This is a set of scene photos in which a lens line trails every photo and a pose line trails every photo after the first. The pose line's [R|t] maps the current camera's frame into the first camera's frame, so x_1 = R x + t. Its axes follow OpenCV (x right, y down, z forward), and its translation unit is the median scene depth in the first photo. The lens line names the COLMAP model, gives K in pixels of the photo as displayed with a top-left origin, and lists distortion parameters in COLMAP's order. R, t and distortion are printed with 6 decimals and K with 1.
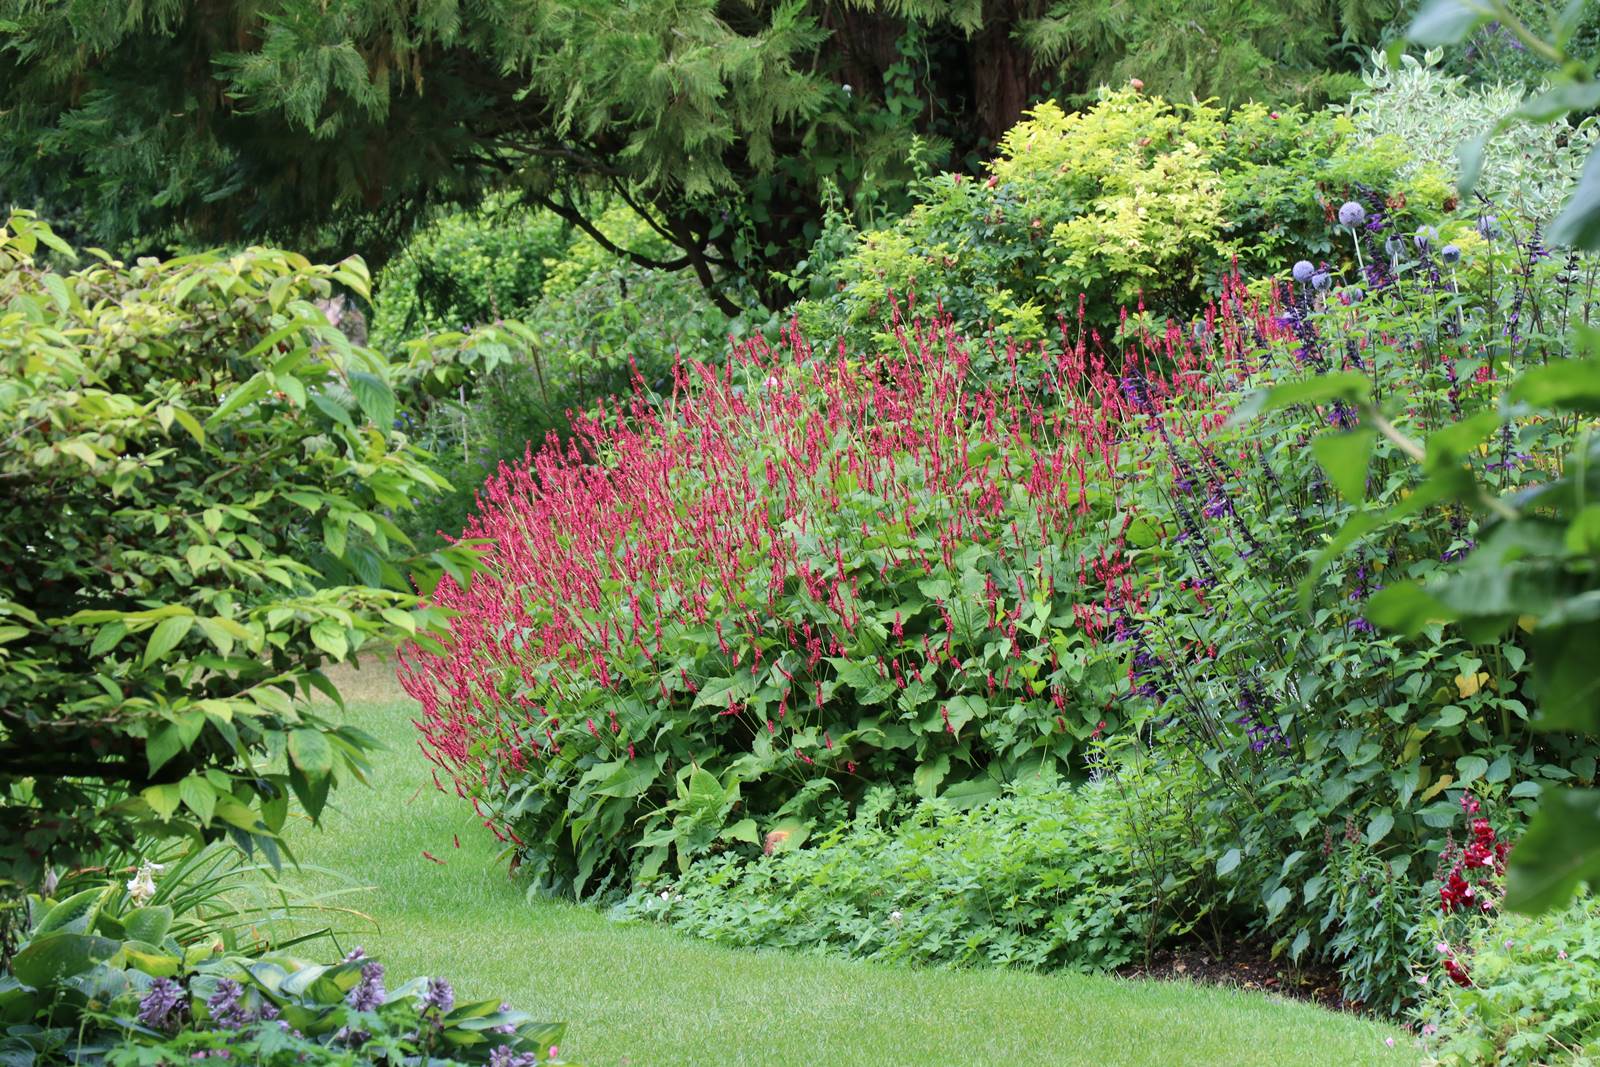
lens RADIAL K [[9104.4, 0, 804.1], [0, 9104.4, 540.0], [0, 0, 1]] dist [1.953588, 0.000000]
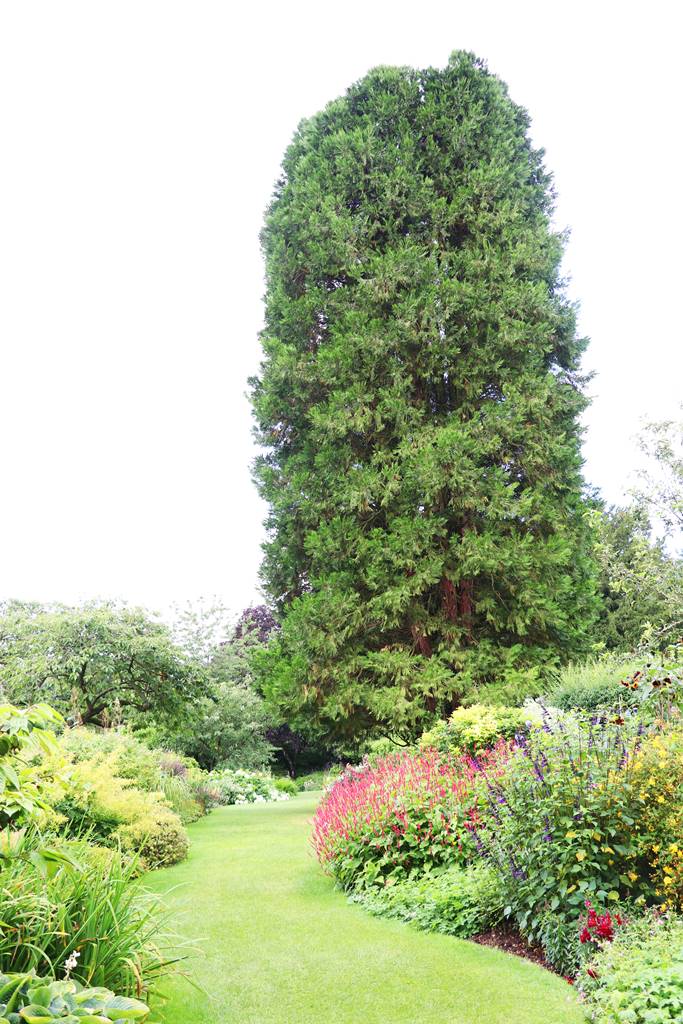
lens RADIAL K [[1086.0, 0, 331.8], [0, 1086.0, 521.2], [0, 0, 1]] dist [-0.013472, 0.000000]
pose [[0.994922, -0.019387, -0.098764, 0.021622], [-0.004672, 0.971320, -0.237729, -0.006864], [0.100541, 0.236983, 0.966297, 0.511954]]
